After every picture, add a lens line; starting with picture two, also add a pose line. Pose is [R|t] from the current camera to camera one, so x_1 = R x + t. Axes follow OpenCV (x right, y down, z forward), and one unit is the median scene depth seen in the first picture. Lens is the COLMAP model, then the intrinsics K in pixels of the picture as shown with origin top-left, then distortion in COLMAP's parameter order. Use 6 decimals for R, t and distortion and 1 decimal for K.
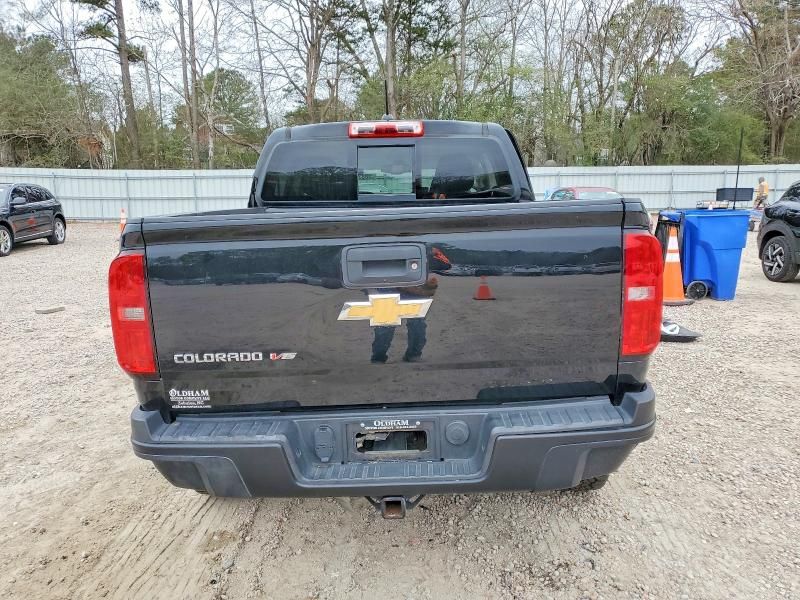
lens RADIAL K [[638.5, 0, 411.9], [0, 638.5, 299.8], [0, 0, 1]] dist [-0.001717, -0.006134]
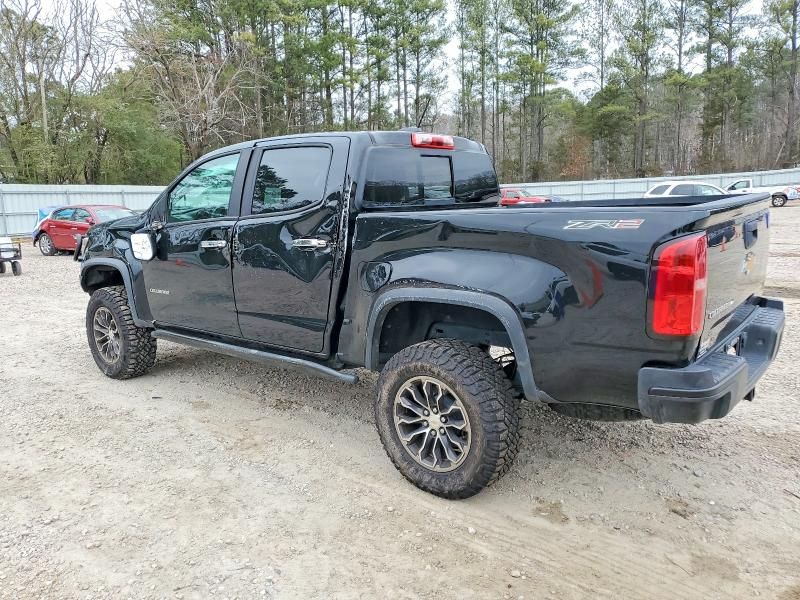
lens RADIAL K [[638.5, 0, 411.9], [0, 638.5, 299.8], [0, 0, 1]] dist [-0.001717, -0.006134]
pose [[0.611009, -0.119151, 0.782606, -0.960379], [0.145431, 0.988677, 0.036981, -0.041563], [-0.778150, 0.091220, 0.621418, 0.367281]]
